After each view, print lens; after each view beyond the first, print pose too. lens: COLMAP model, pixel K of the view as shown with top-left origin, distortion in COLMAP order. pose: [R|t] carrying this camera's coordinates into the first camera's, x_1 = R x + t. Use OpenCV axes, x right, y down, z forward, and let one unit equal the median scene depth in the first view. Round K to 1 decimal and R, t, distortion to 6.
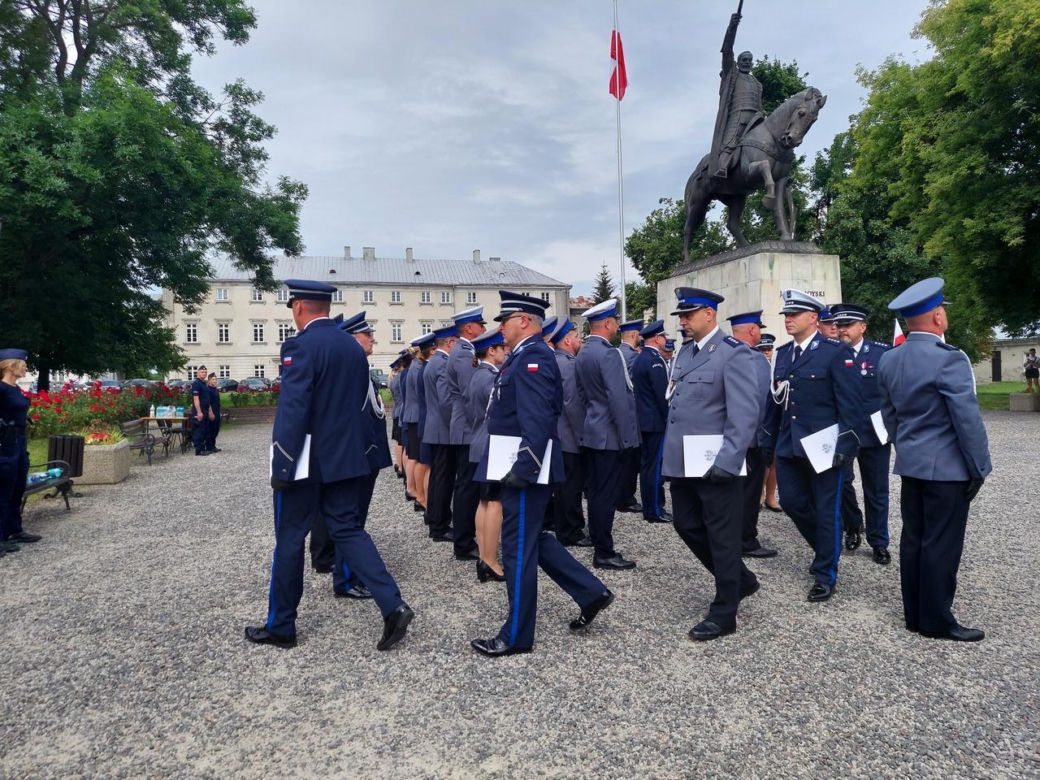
lens RADIAL K [[751.3, 0, 520.0], [0, 751.3, 390.0], [0, 0, 1]] dist [0.062572, -0.062385]
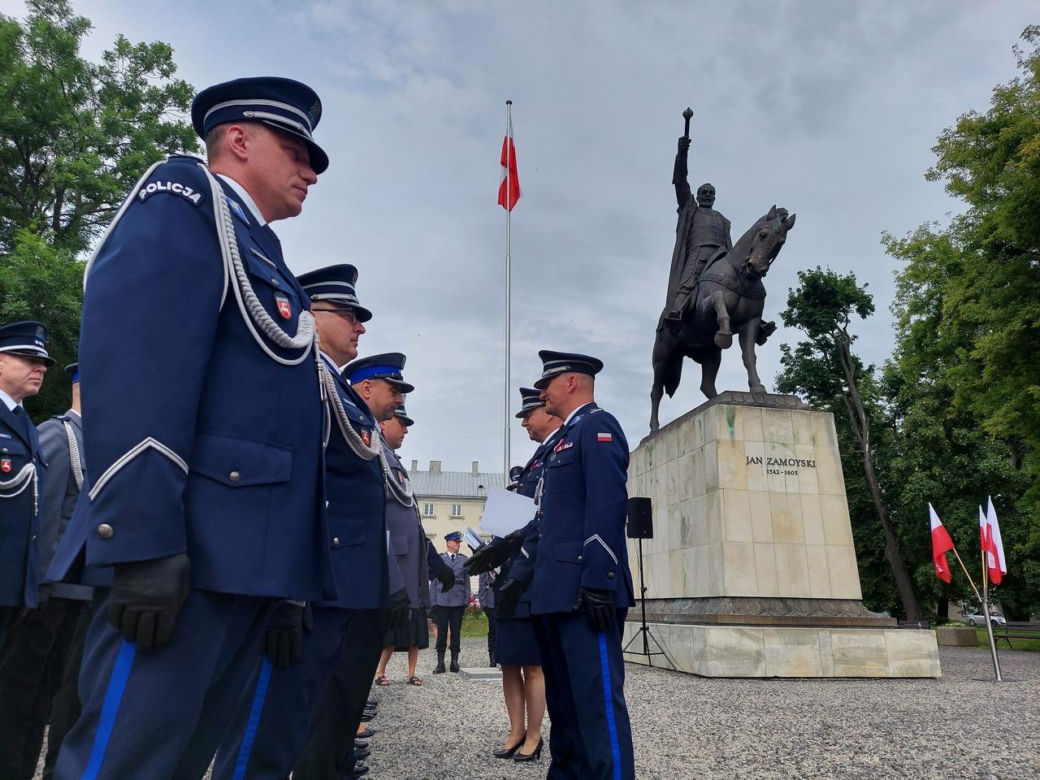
lens RADIAL K [[748.5, 0, 519.3], [0, 748.5, 387.1], [0, 0, 1]] dist [0.083601, -0.096090]
pose [[0.992532, 0.000988, -0.121981, 0.174122], [-0.036739, 0.955956, -0.291200, 0.016892], [0.116321, 0.293507, 0.948854, 0.225067]]
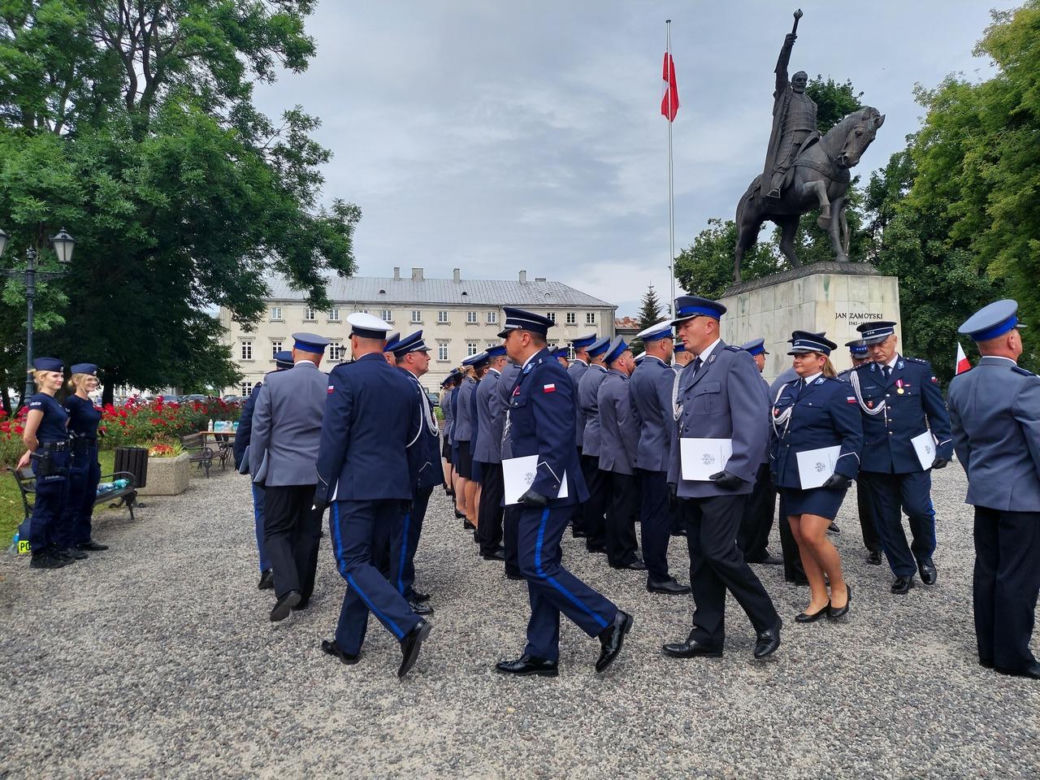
lens RADIAL K [[749.1, 0, 516.1], [0, 749.1, 391.8], [0, 0, 1]] dist [0.079329, -0.091201]
pose [[0.997883, 0.012868, -0.063756, -0.003286], [-0.014394, 0.999619, -0.023540, 0.000198], [0.063429, 0.024408, 0.997688, -0.000392]]
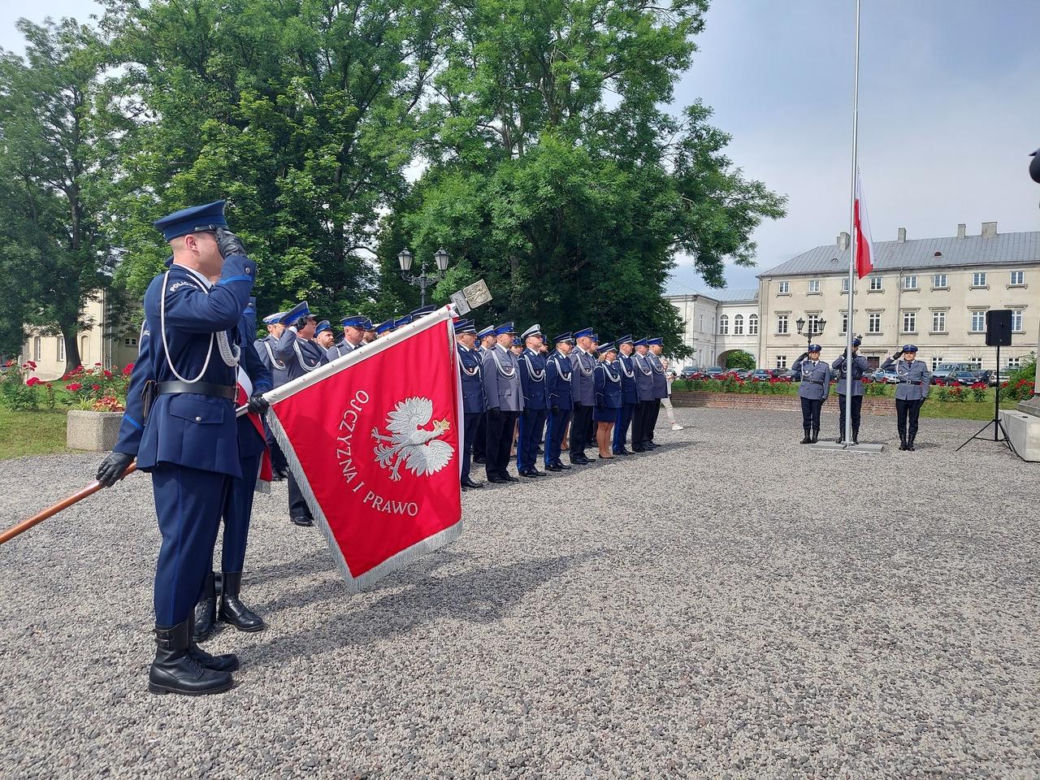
lens RADIAL K [[751.3, 0, 520.0], [0, 751.3, 390.0], [0, 0, 1]] dist [0.062572, -0.062385]
pose [[0.689463, 0.053378, -0.722352, 0.387346], [-0.044089, 0.998524, 0.031704, -0.007563], [0.722978, 0.009989, 0.690799, 0.062452]]
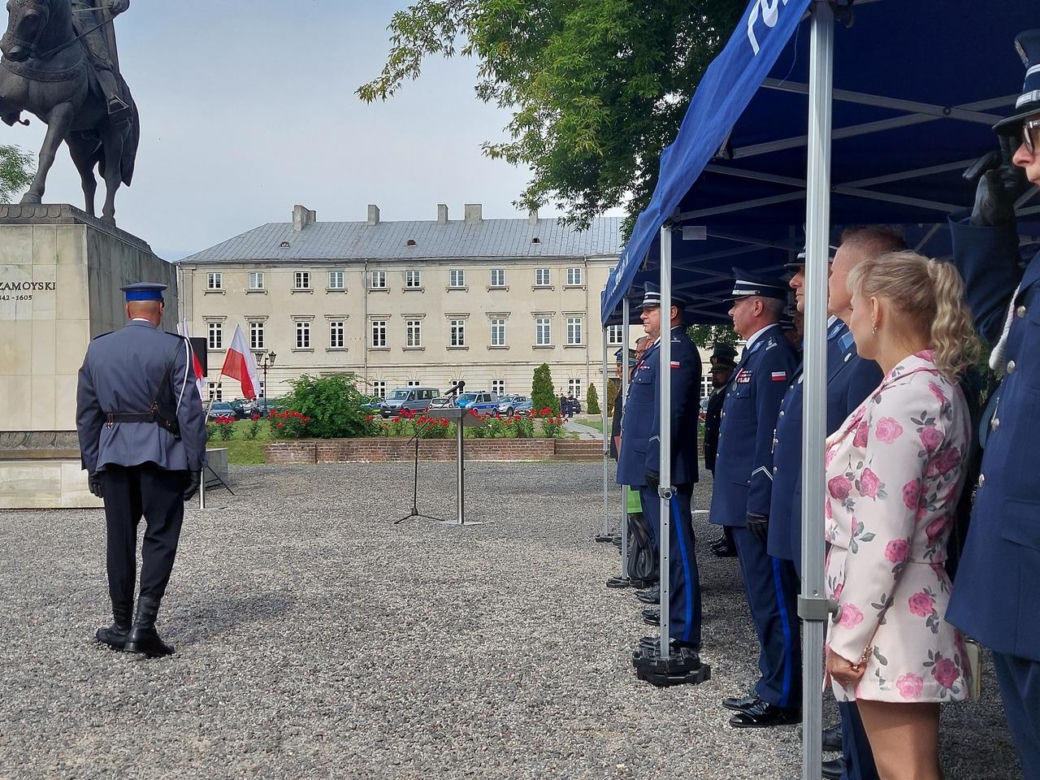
lens RADIAL K [[1184.3, 0, 520.3], [0, 1184.3, 408.5], [0, 0, 1]] dist [0.005534, -0.009673]
pose [[0.952429, 0.012451, -0.304505, 0.874734], [-0.015181, 0.999863, -0.006599, -0.019418], [0.304381, 0.010908, 0.952488, 0.145383]]
